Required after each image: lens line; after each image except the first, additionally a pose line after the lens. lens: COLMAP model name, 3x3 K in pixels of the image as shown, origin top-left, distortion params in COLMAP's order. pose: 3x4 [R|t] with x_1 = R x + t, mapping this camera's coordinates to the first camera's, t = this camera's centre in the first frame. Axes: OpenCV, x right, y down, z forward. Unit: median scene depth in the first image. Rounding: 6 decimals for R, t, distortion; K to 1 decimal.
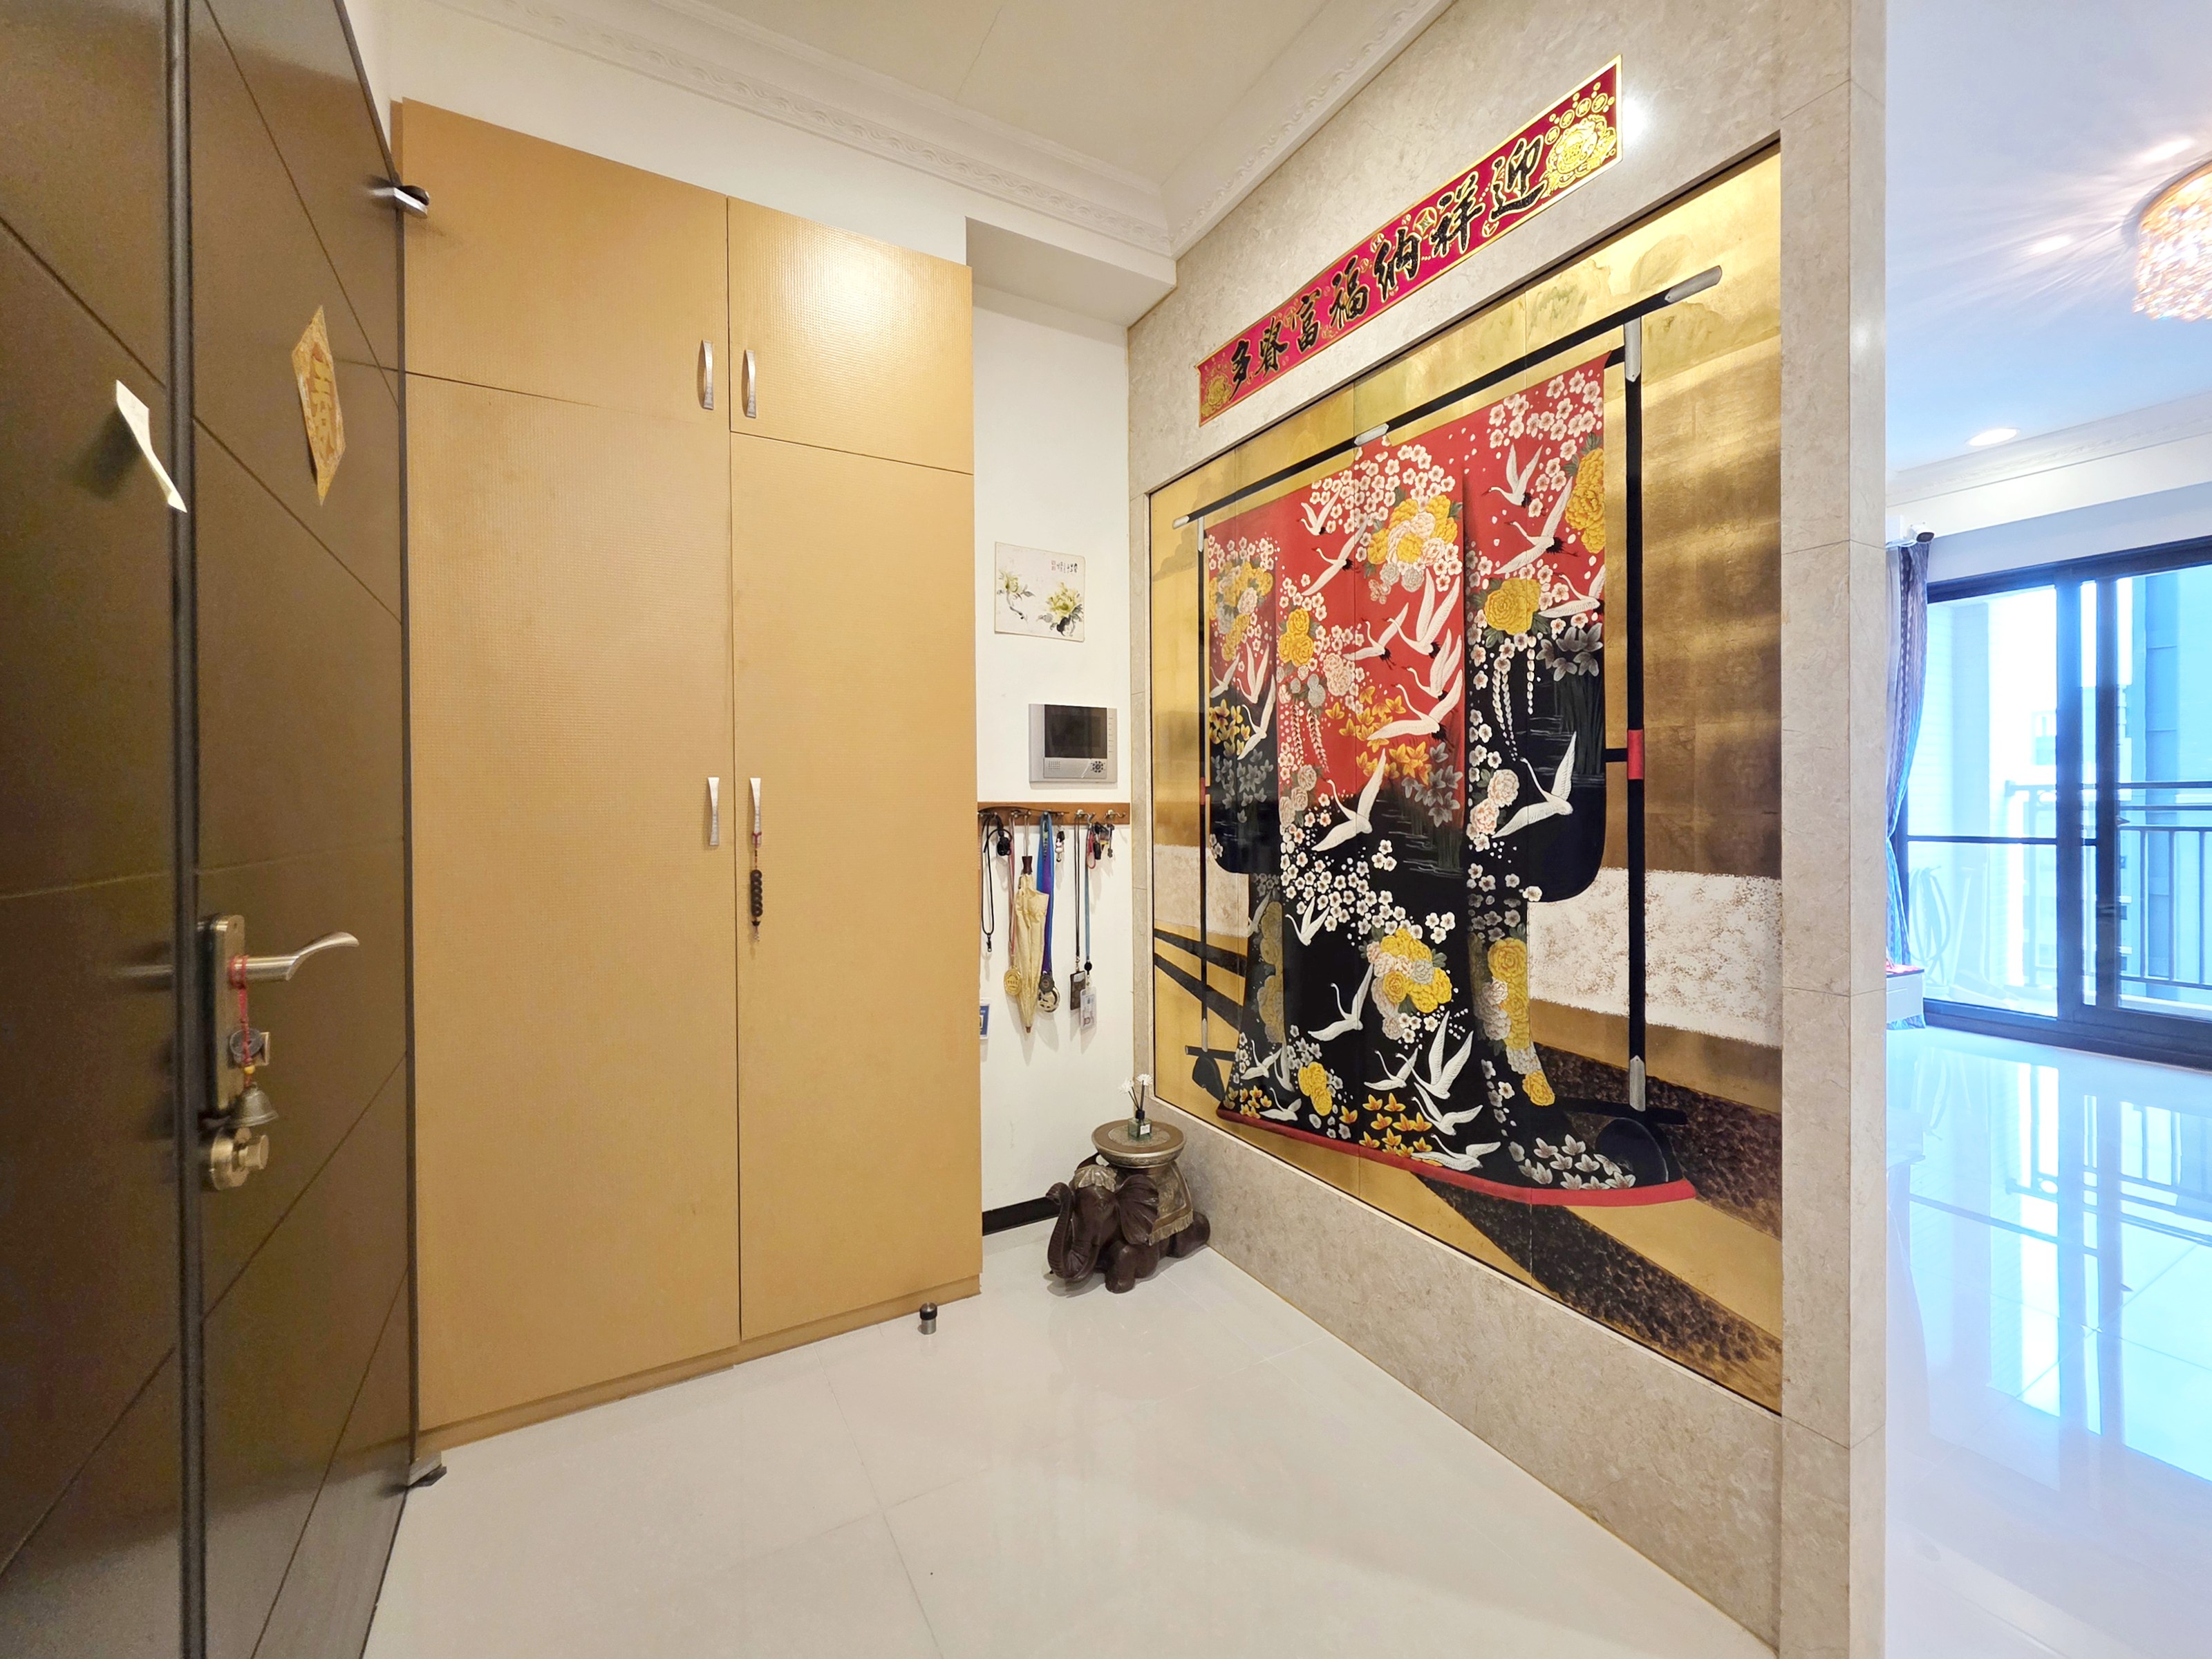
lens RADIAL K [[896.4, 0, 1110.6], [0, 896.4, 802.4], [0, 0, 1]] dist [-0.000274, -0.000128]
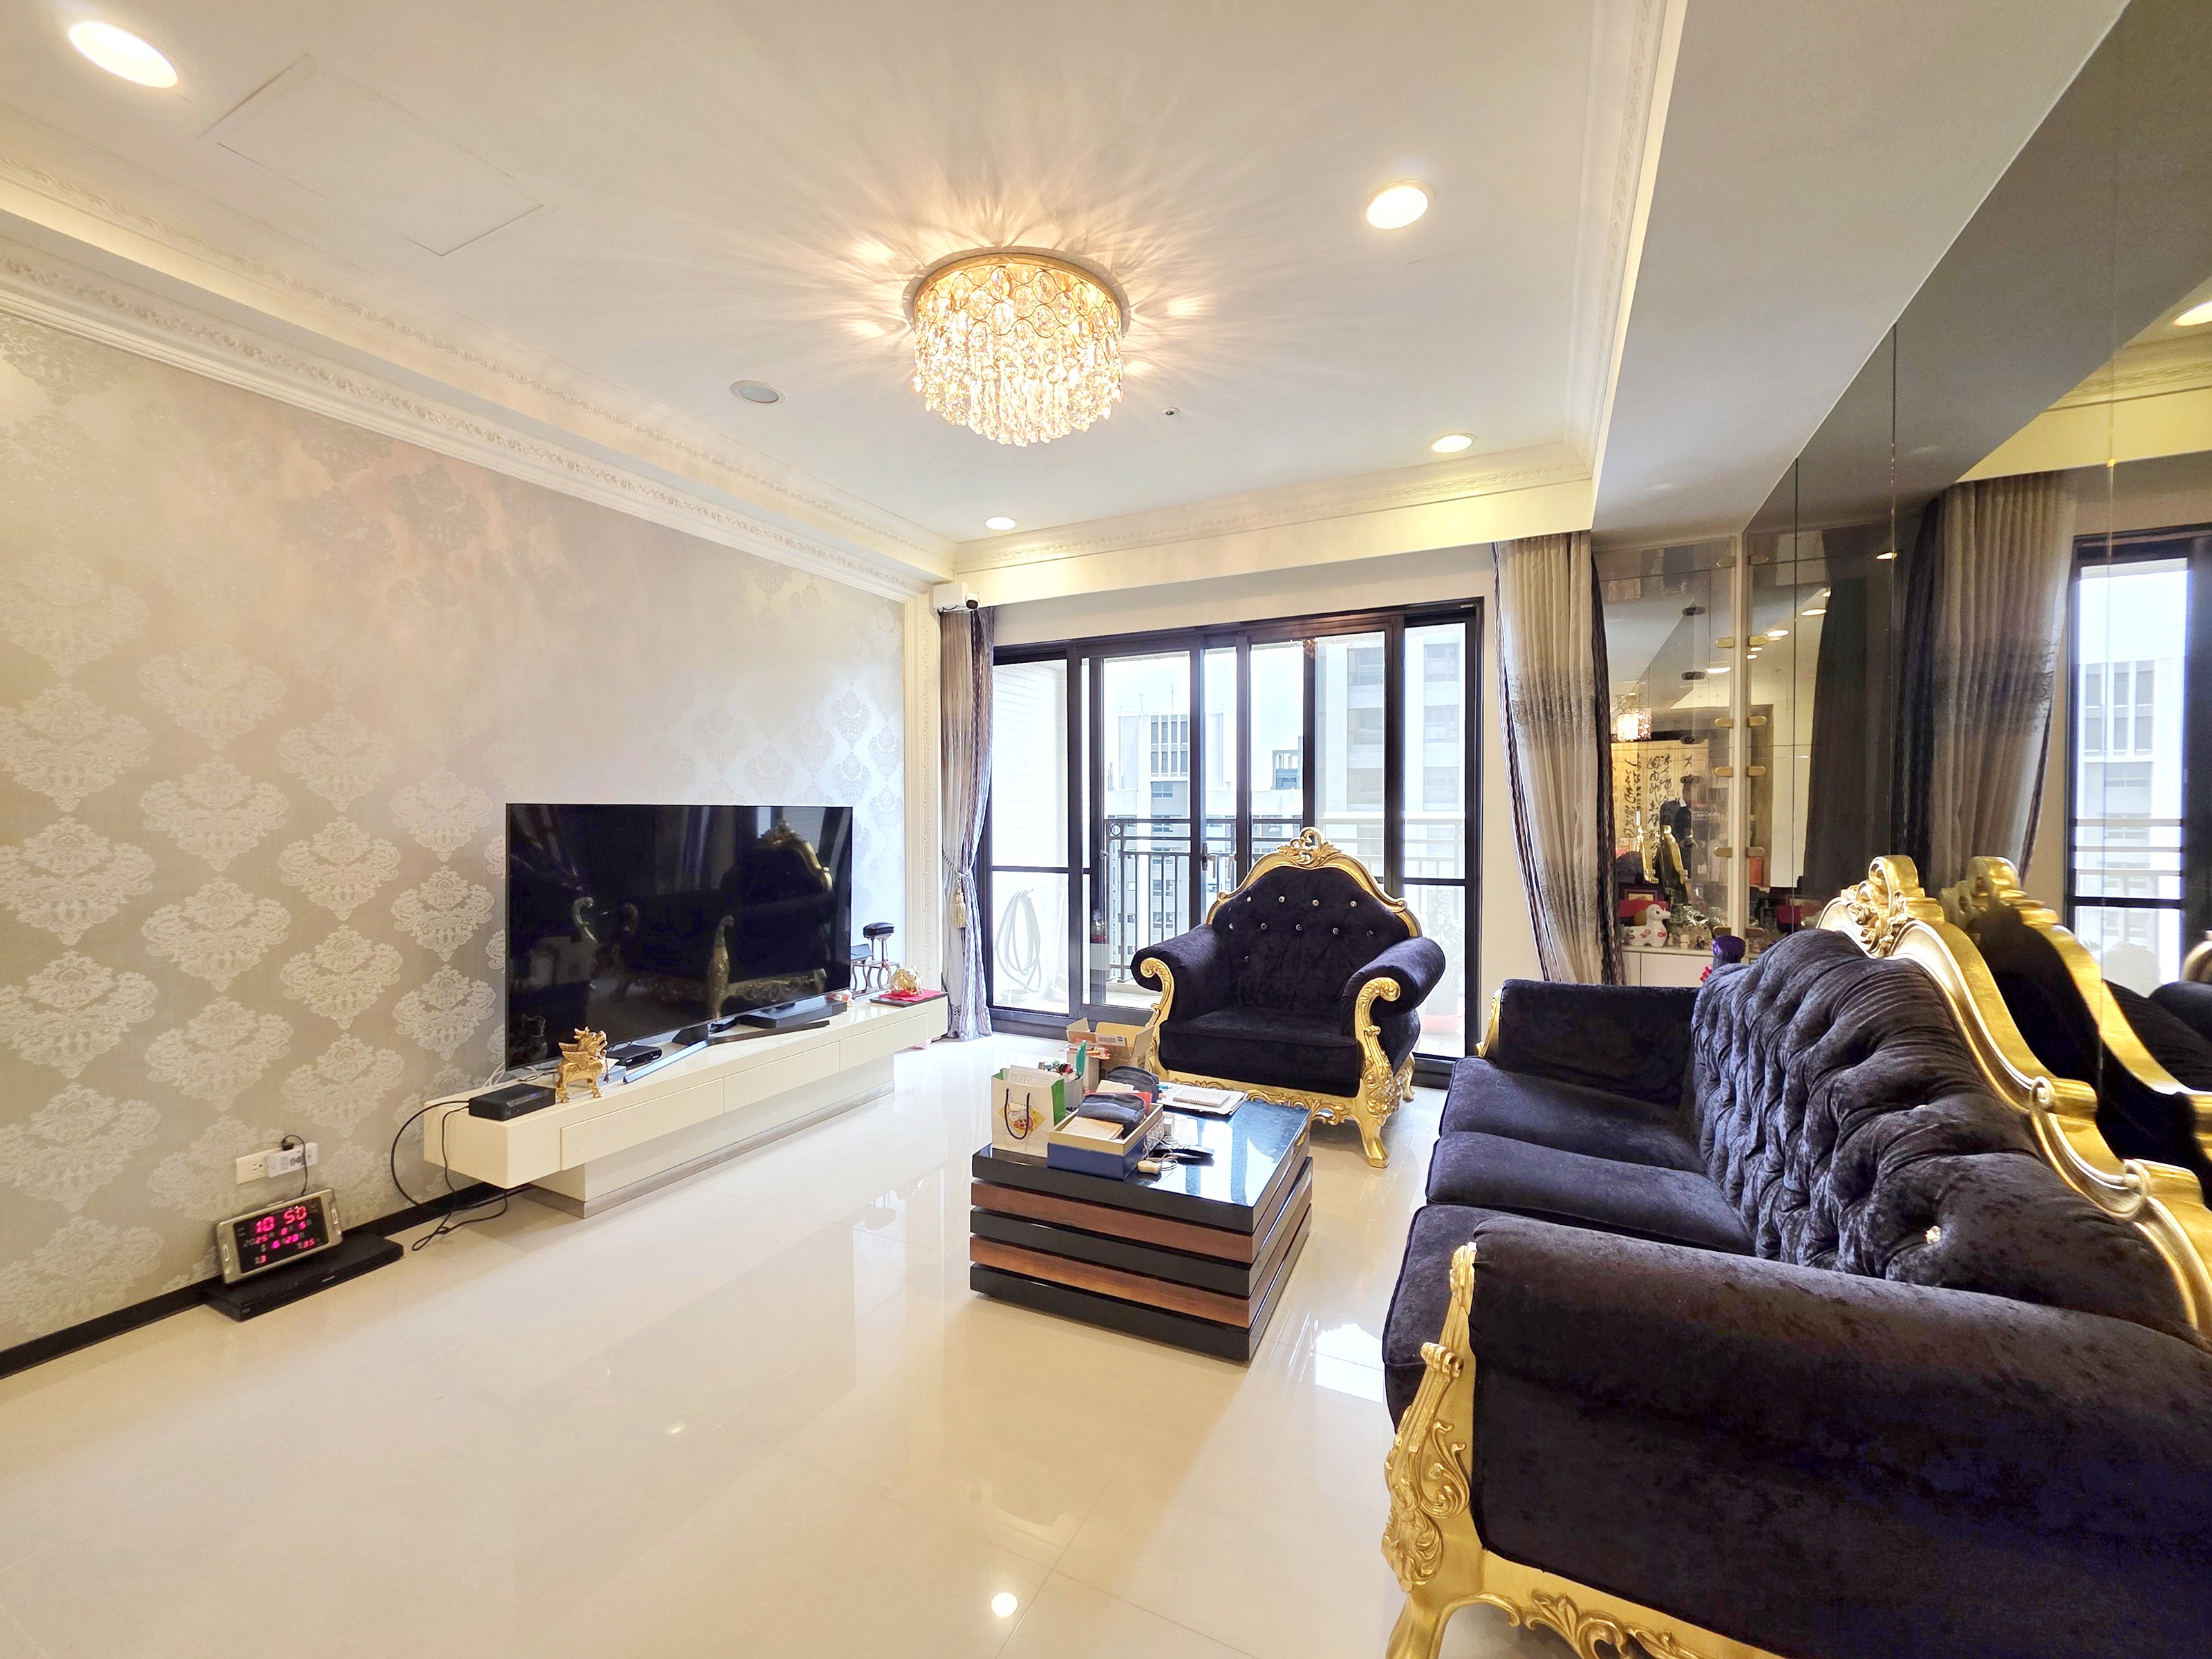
lens RADIAL K [[890.9, 0, 1106.0], [0, 890.9, 829.5], [0, 0, 1]] dist [0.001531, 0.000021]
pose [[0.824240, -0.006899, 0.566199, 0.415548], [0.000633, 0.999936, 0.011264, -0.025779], [-0.566241, -0.008926, 0.824192, -0.021015]]
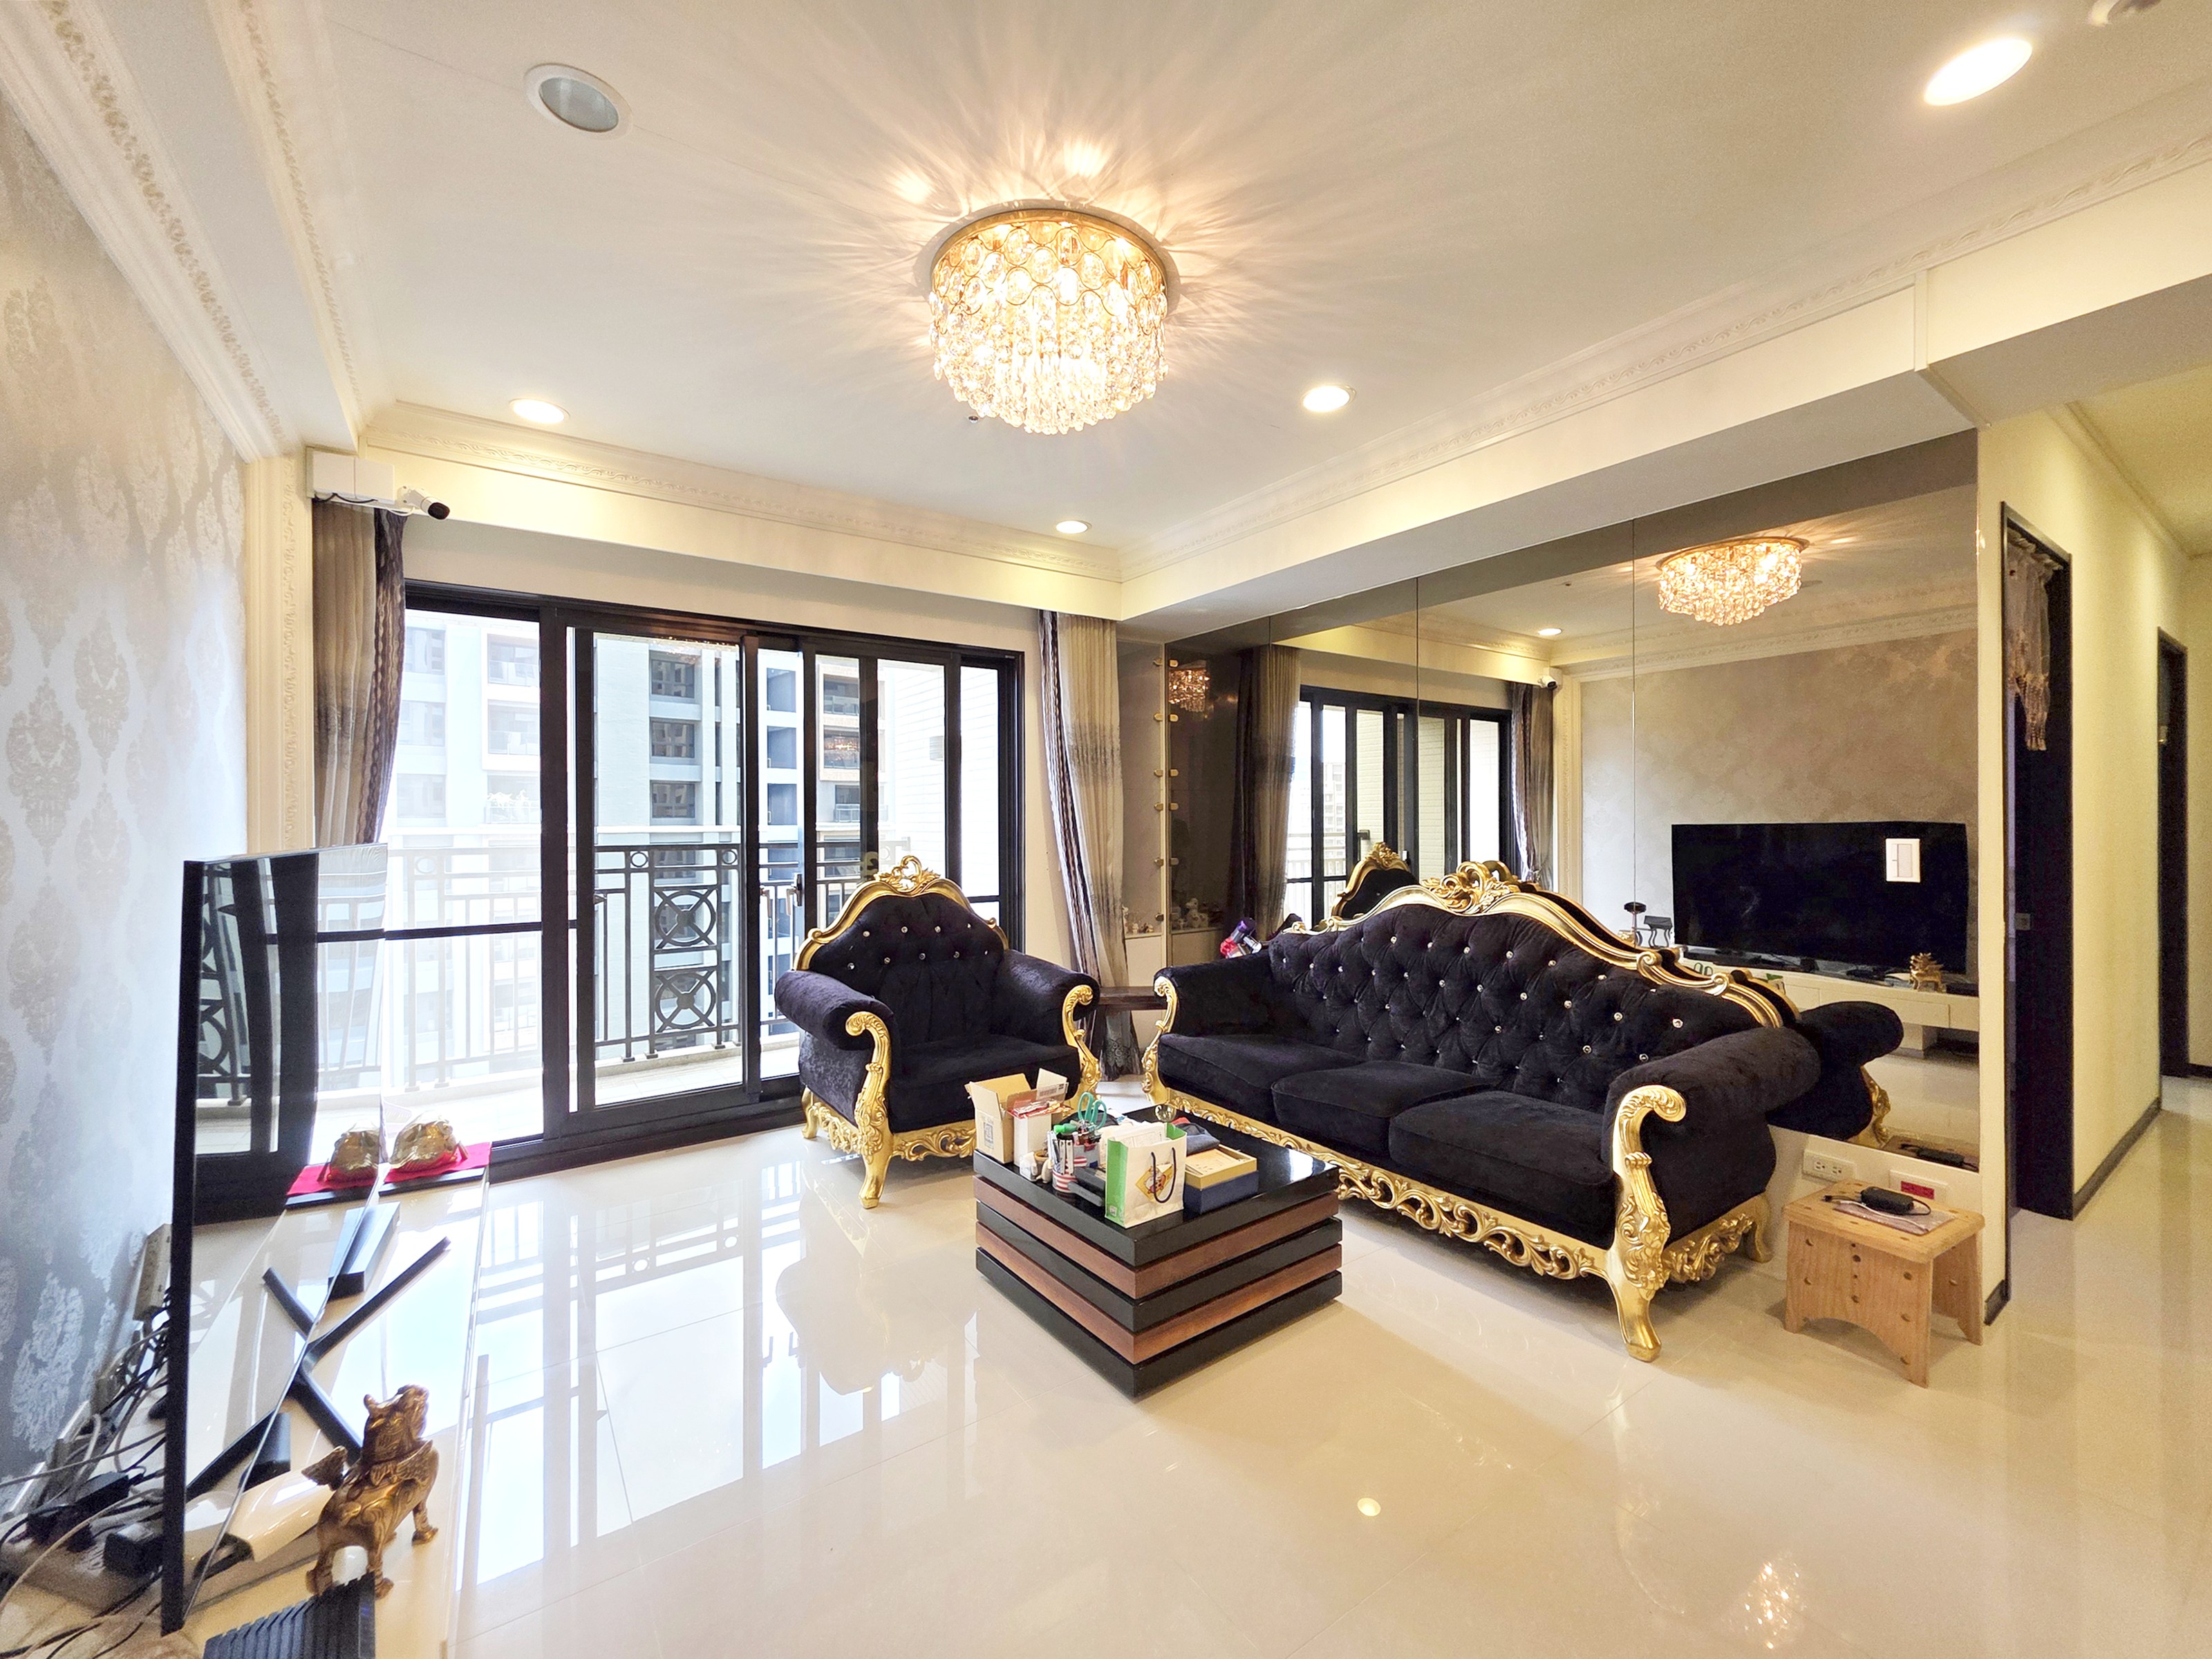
lens RADIAL K [[898.9, 0, 1095.5], [0, 898.9, 821.4], [0, 0, 1]] dist [0.000750, 0.000005]
pose [[-0.094239, 0.009410, 0.995505, 0.164675], [0.010943, 0.999905, -0.008416, -0.042137], [-0.995489, 0.010101, -0.094333, 0.562599]]
